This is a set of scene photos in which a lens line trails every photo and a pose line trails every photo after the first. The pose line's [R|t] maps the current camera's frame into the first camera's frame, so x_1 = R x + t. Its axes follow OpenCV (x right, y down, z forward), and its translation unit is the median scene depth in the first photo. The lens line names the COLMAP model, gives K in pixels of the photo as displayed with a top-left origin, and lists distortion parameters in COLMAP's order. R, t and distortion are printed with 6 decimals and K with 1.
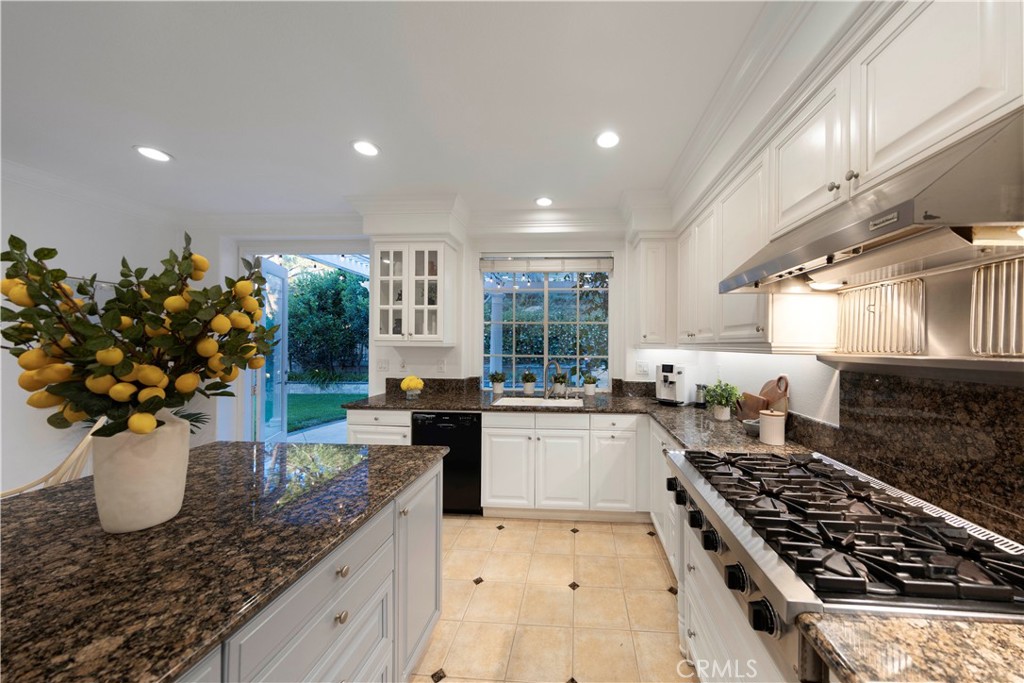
lens RADIAL K [[347.4, 0, 547.3], [0, 347.4, 341.6], [0, 0, 1]] dist [0.004766, -0.000008]
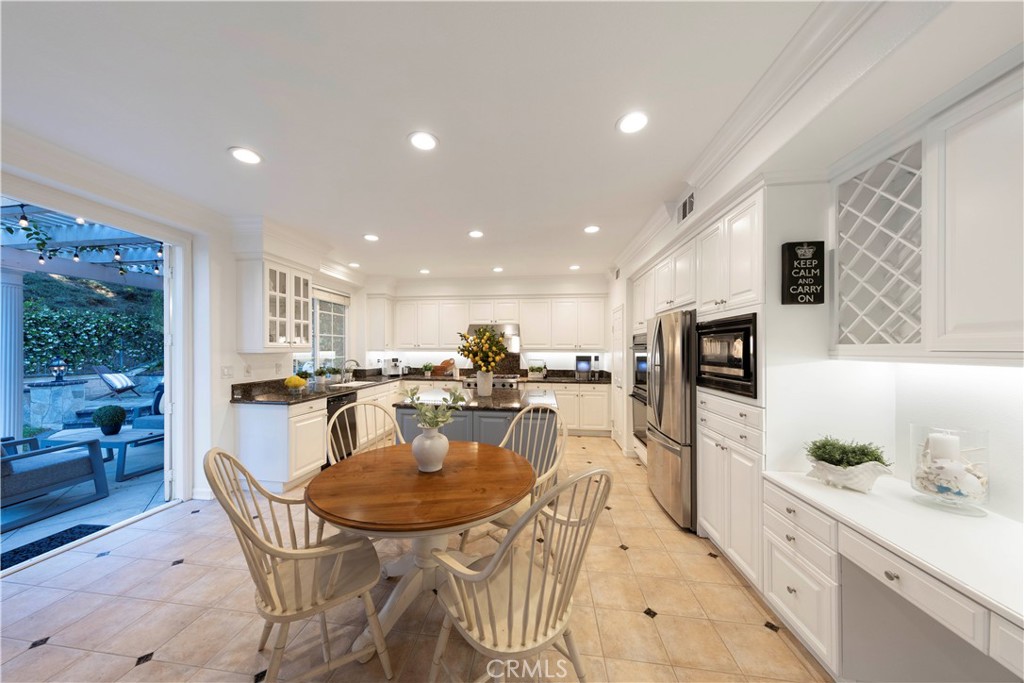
lens RADIAL K [[307.2, 0, 506.1], [0, 307.2, 346.9], [0, 0, 1]] dist [-0.000515, -0.000012]
pose [[0.050260, 0.001136, 0.998736, -1.493553], [-0.004997, 0.999987, -0.000886, -0.008375], [-0.998724, -0.004946, 0.050265, 0.187470]]
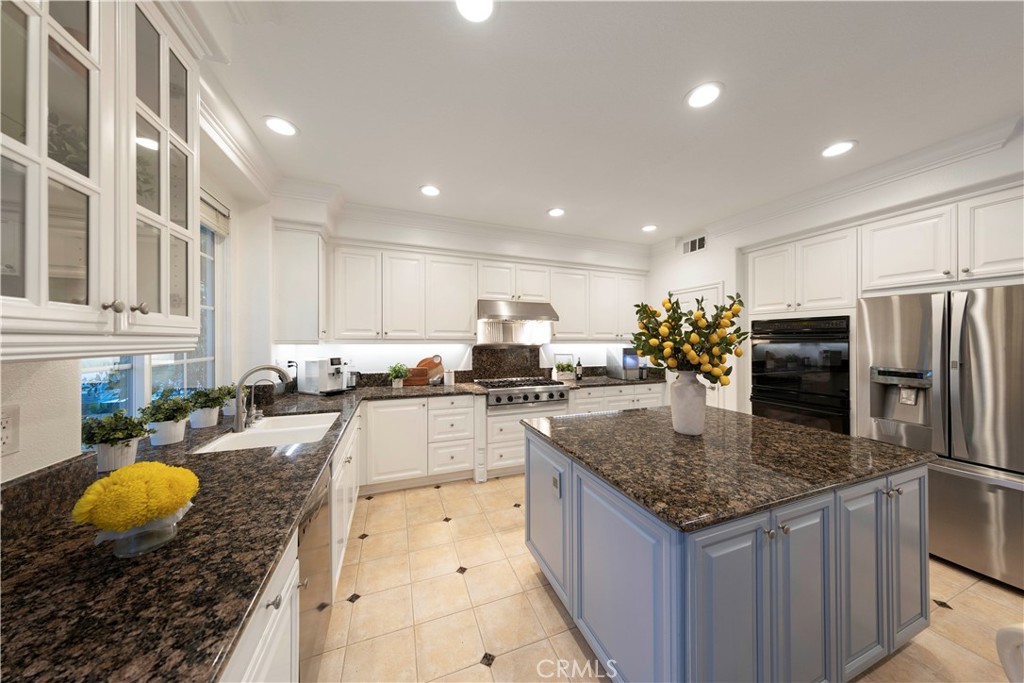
lens RADIAL K [[307.2, 0, 510.3], [0, 307.2, 337.3], [0, 0, 1]] dist [-0.000515, -0.000012]
pose [[-0.413703, 0.000442, 0.910412, -0.742461], [-0.005402, 0.999981, -0.002941, -0.000596], [-0.910396, -0.006134, -0.413693, 0.854312]]
